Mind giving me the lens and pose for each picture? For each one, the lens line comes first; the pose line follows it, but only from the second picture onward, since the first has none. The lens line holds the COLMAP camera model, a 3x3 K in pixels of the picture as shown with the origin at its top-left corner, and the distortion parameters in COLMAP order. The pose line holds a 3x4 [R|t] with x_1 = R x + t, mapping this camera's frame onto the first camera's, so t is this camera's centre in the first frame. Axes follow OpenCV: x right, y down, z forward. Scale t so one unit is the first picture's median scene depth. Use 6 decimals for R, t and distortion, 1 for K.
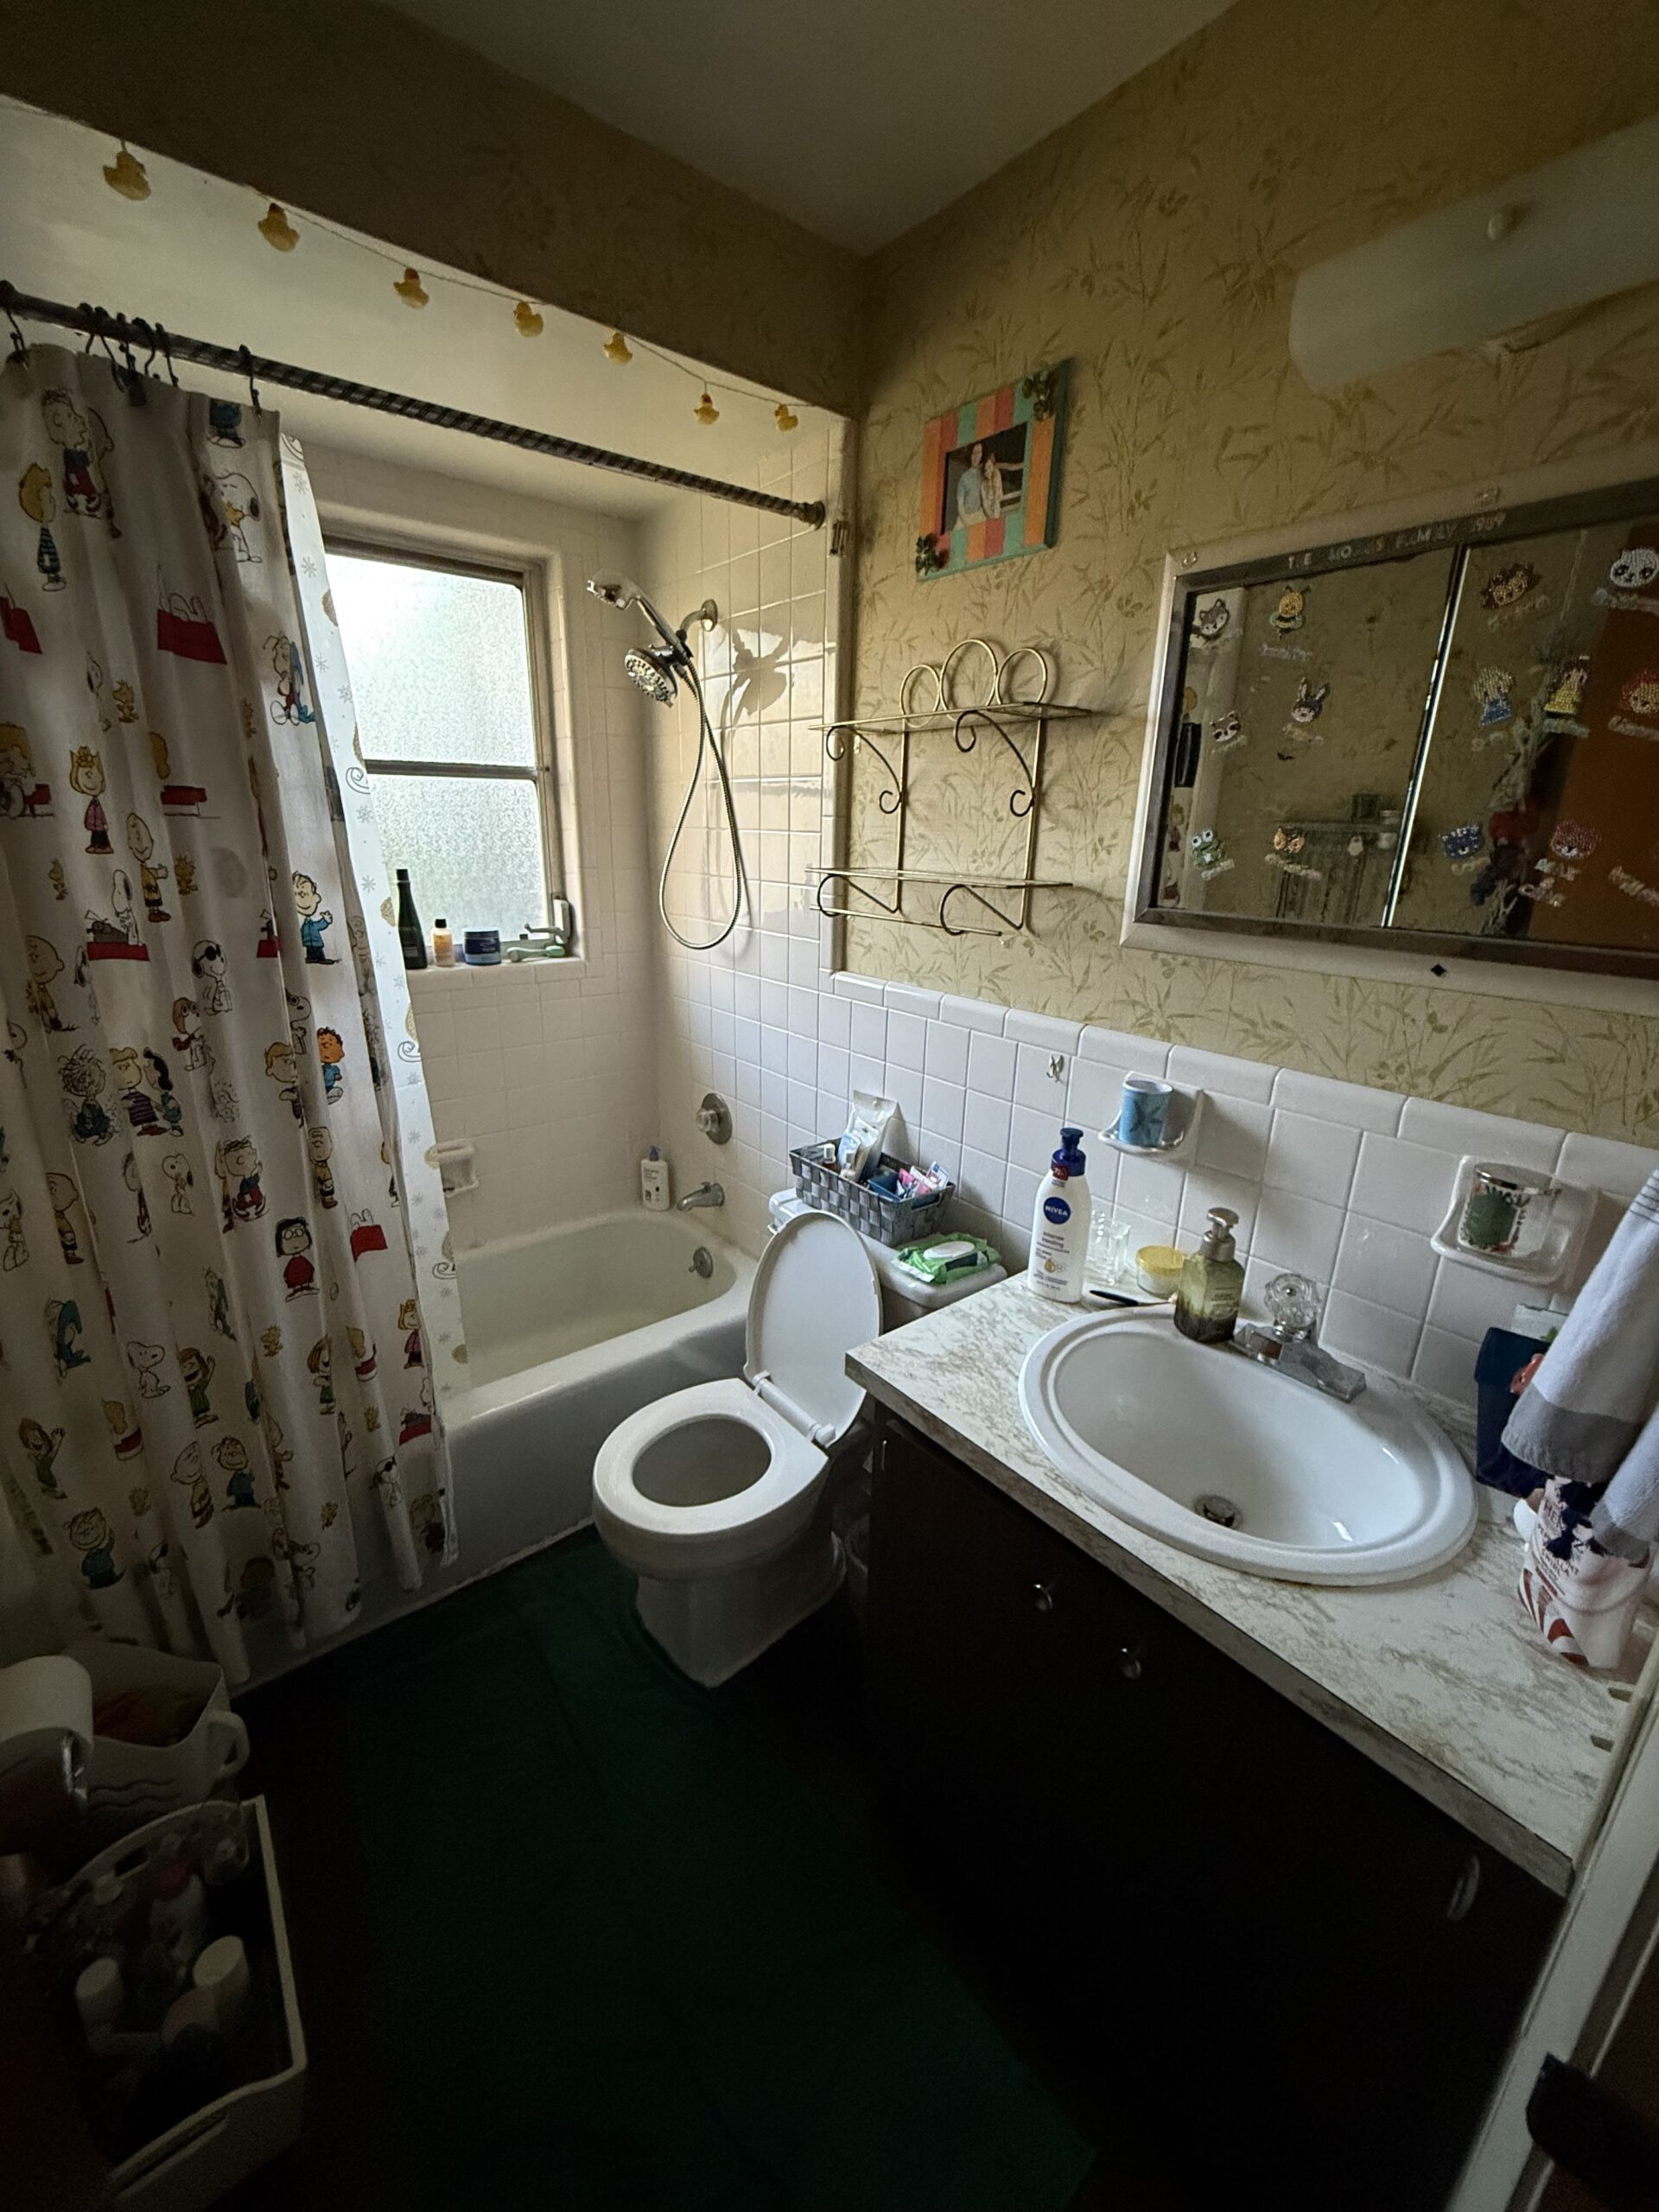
lens RADIAL K [[883.5, 0, 831.6], [0, 883.5, 1099.4], [0, 0, 1]] dist [-0.000571, -0.000015]
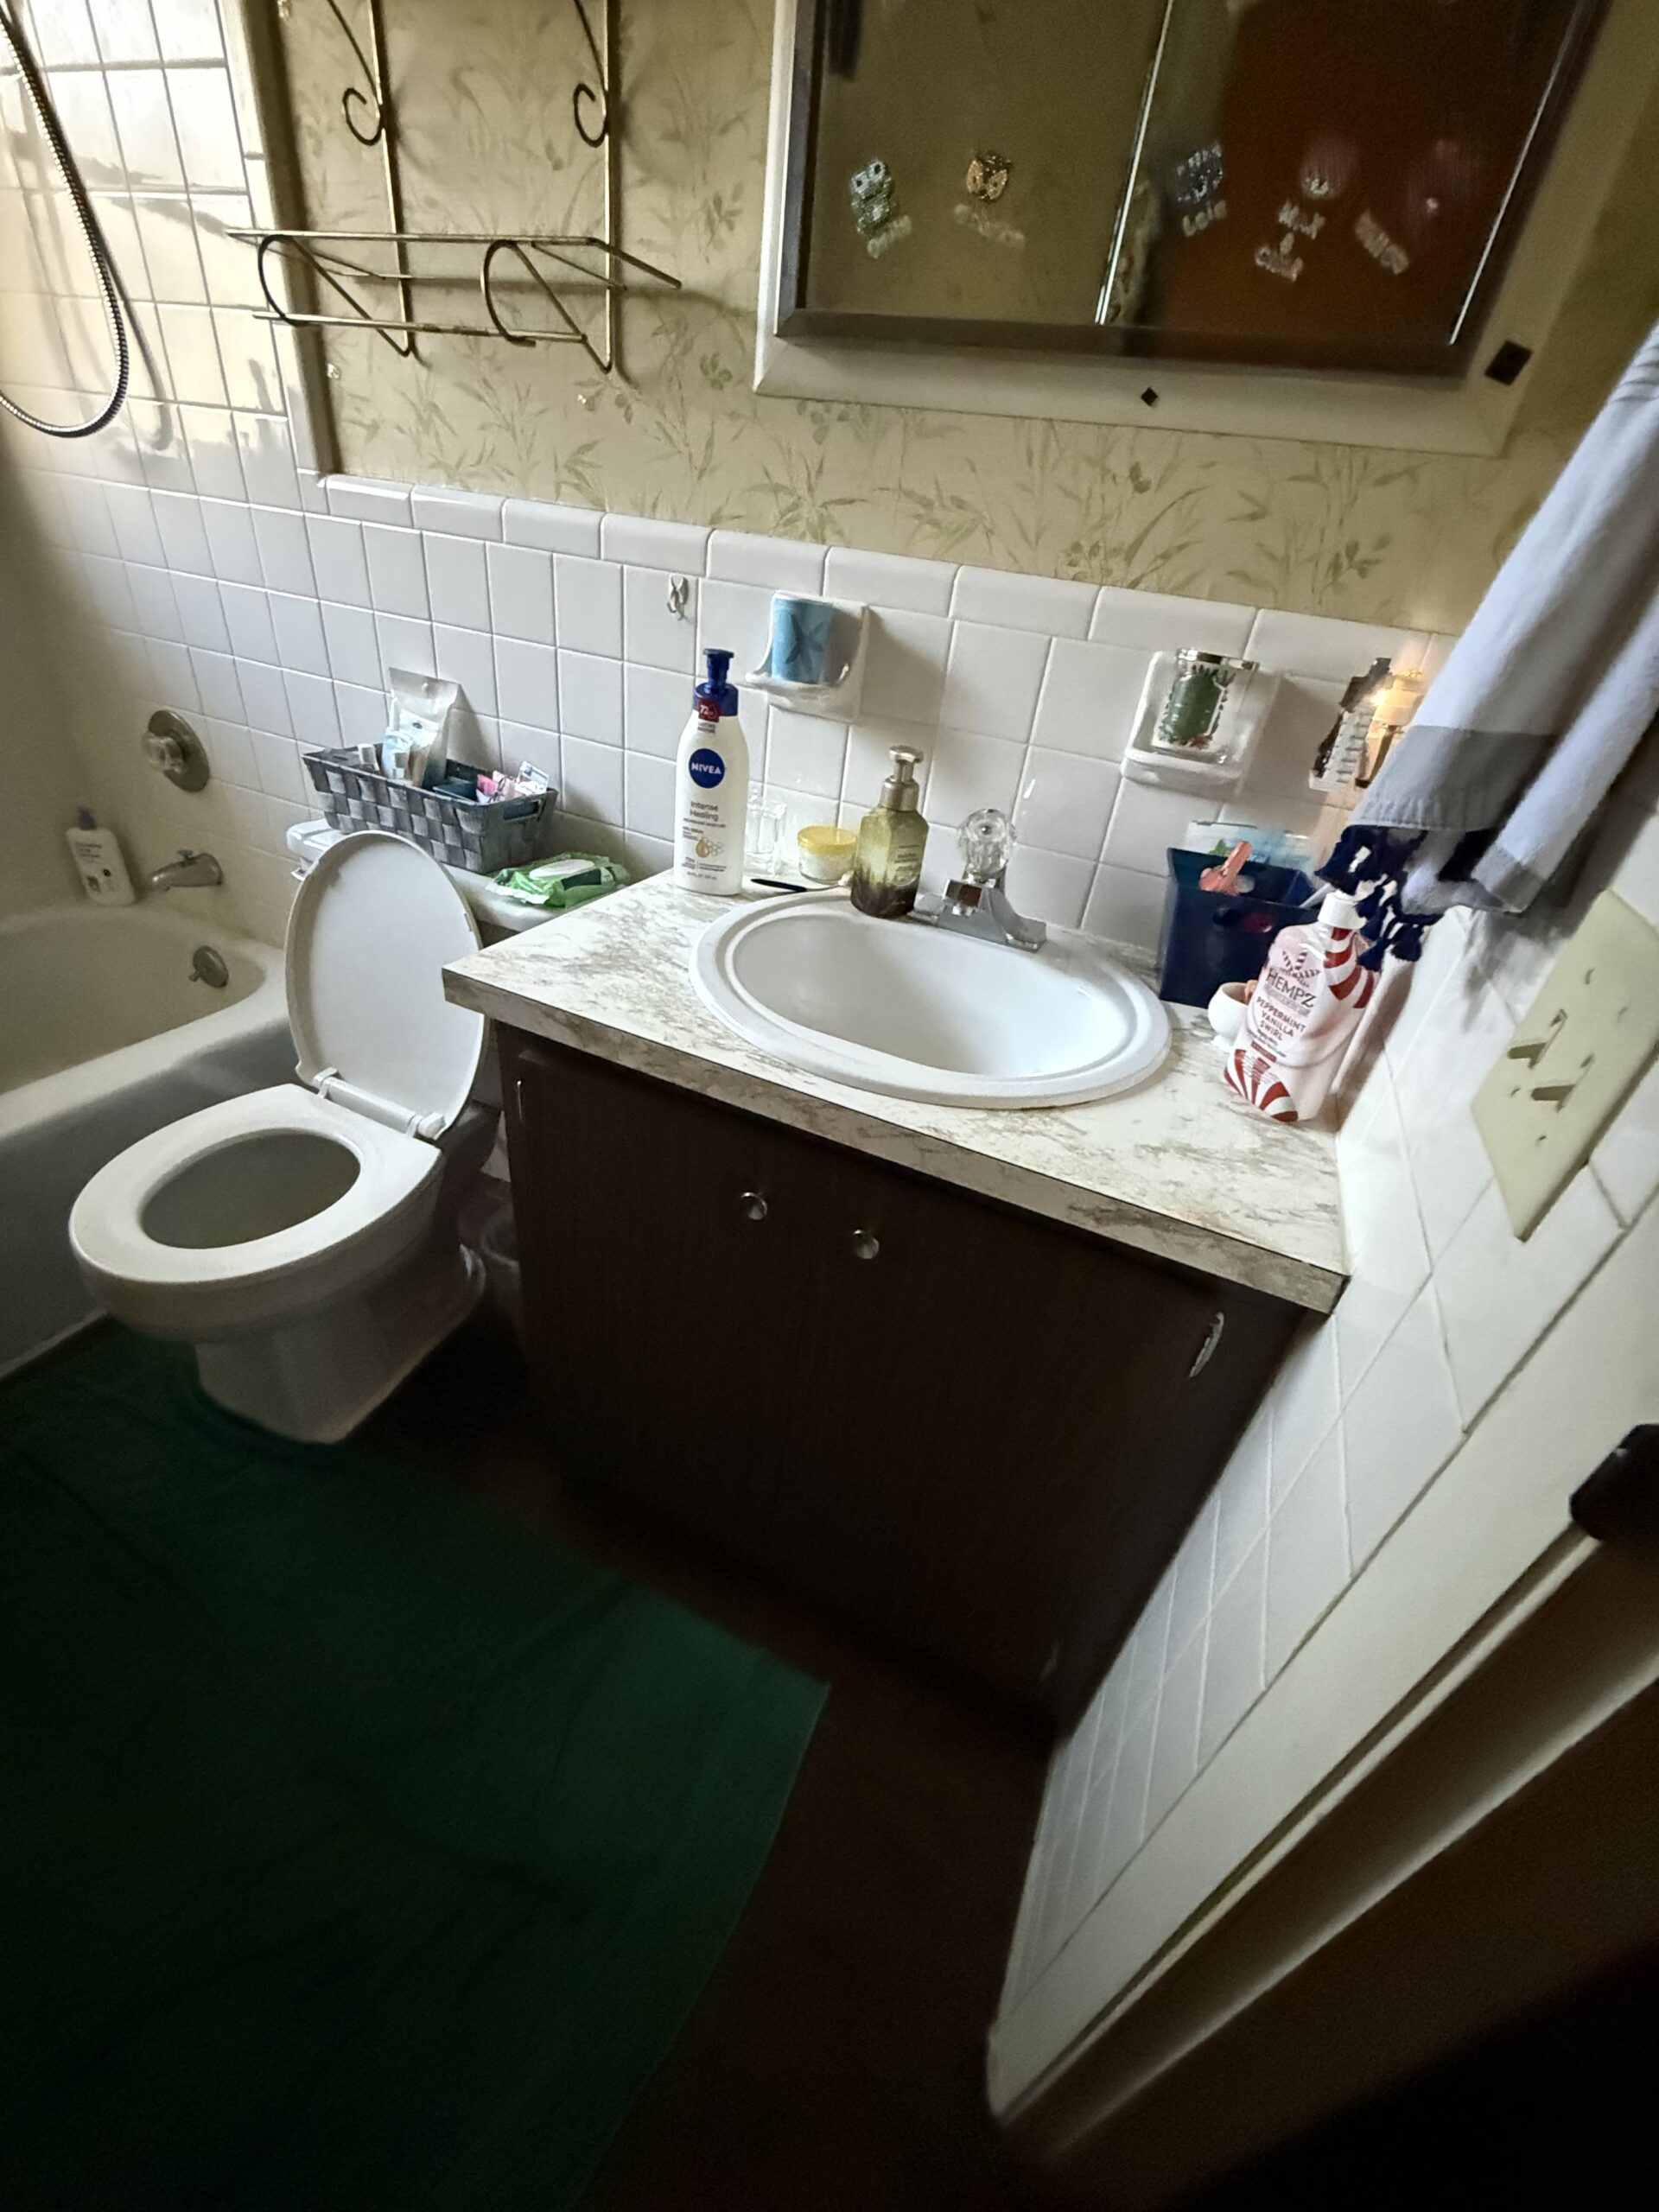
lens RADIAL K [[885.1, 0, 829.3], [0, 885.1, 1101.4], [0, 0, 1]] dist [-0.002866, -0.000158]
pose [[0.894754, -0.168502, 0.413548, -0.014667], [0.040444, 0.952849, 0.300739, 0.166747], [-0.444724, -0.252362, 0.859380, 0.212254]]
